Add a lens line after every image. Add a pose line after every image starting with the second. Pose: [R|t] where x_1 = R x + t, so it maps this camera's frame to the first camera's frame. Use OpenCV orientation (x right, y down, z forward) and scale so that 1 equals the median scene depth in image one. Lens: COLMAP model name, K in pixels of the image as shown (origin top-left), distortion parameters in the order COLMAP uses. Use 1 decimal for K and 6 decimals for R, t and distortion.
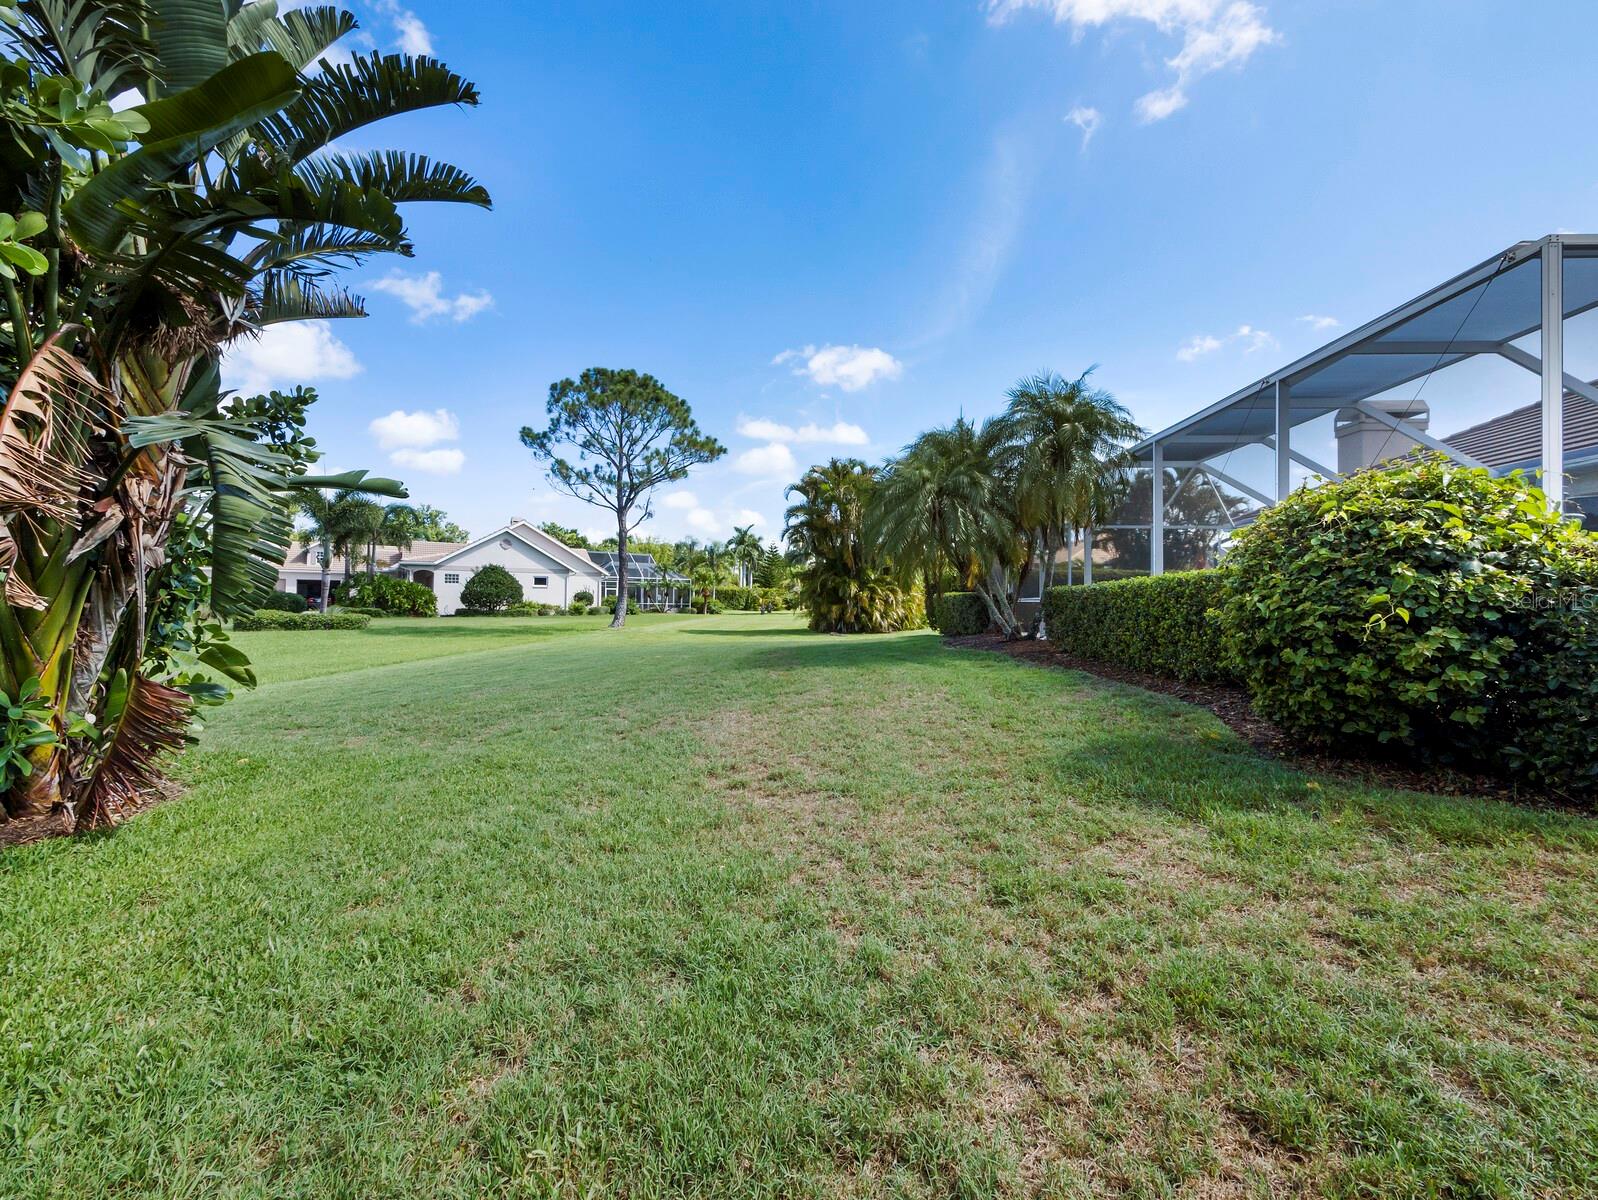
lens RADIAL K [[669.7, 0, 835.7], [0, 669.7, 595.4], [0, 0, 1]] dist [-0.000802, -0.000004]
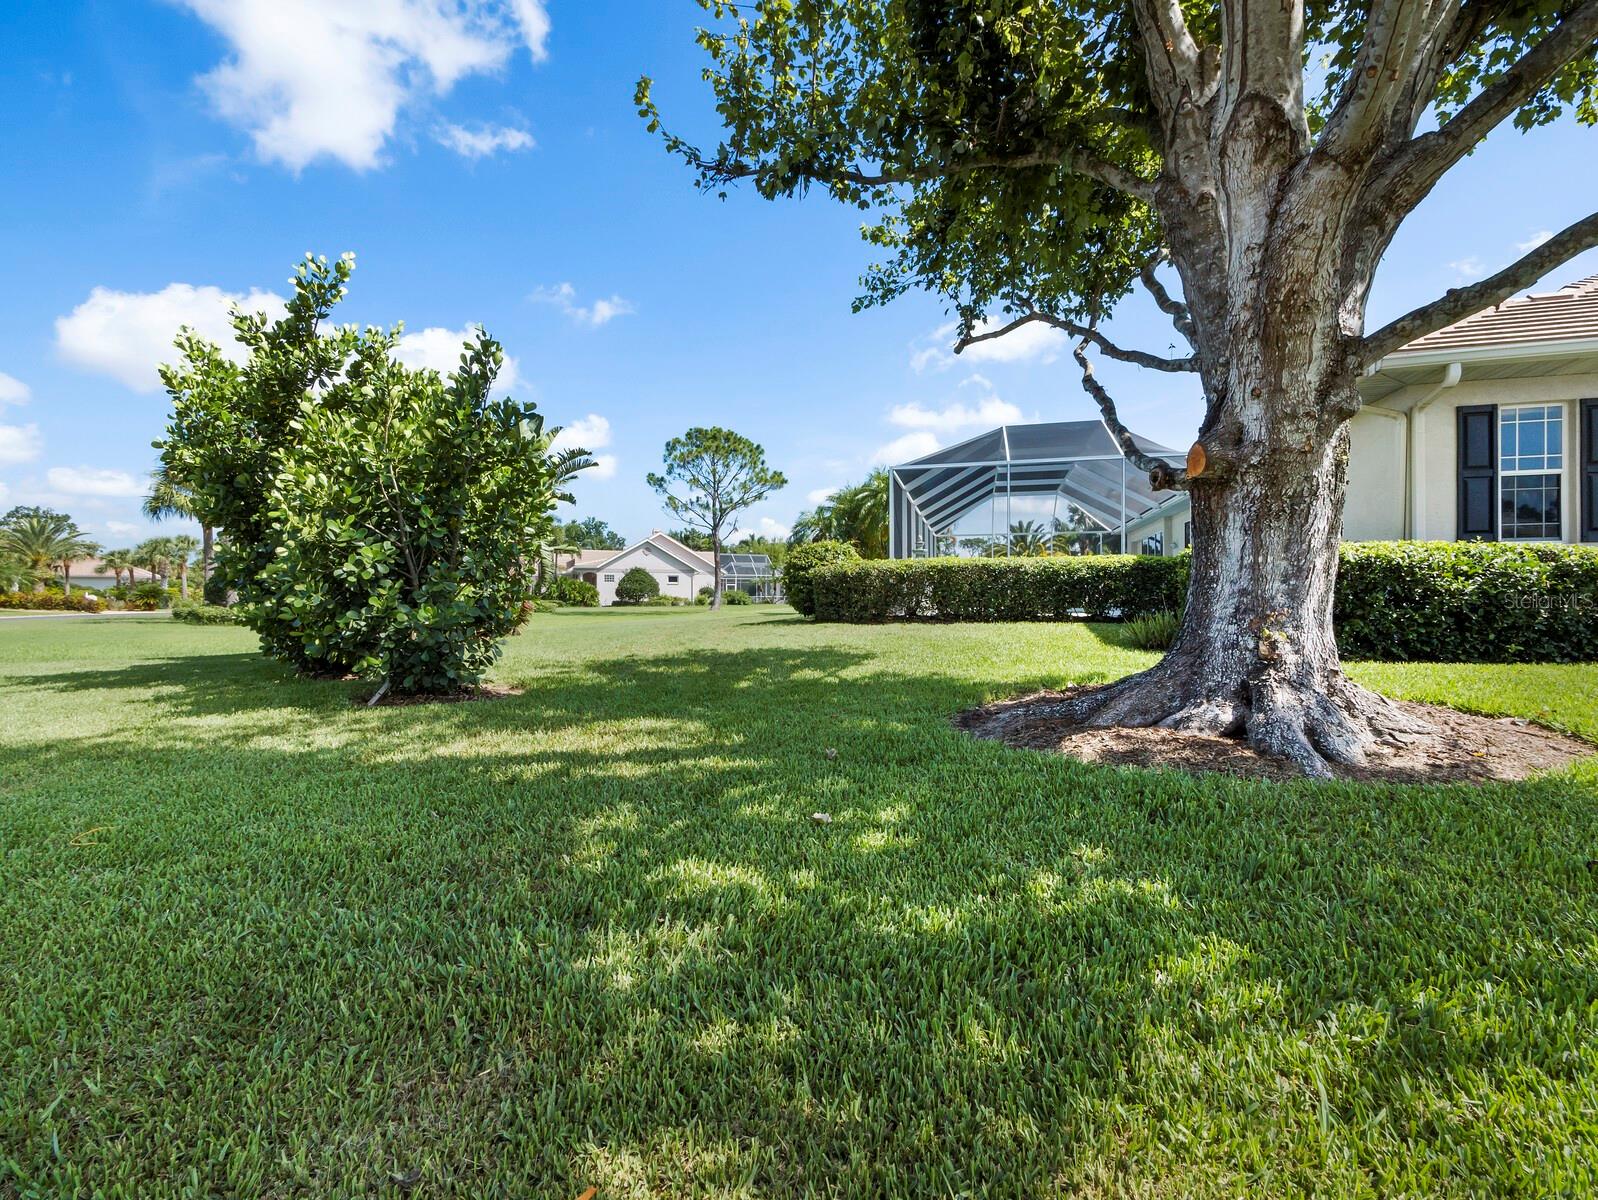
lens RADIAL K [[669.7, 0, 835.7], [0, 669.7, 595.4], [0, 0, 1]] dist [-0.000802, -0.000004]
pose [[0.979047, -0.013556, -0.203181, 0.169235], [0.015666, 0.999839, 0.008778, 0.005017], [0.203029, -0.011777, 0.979102, -0.260809]]
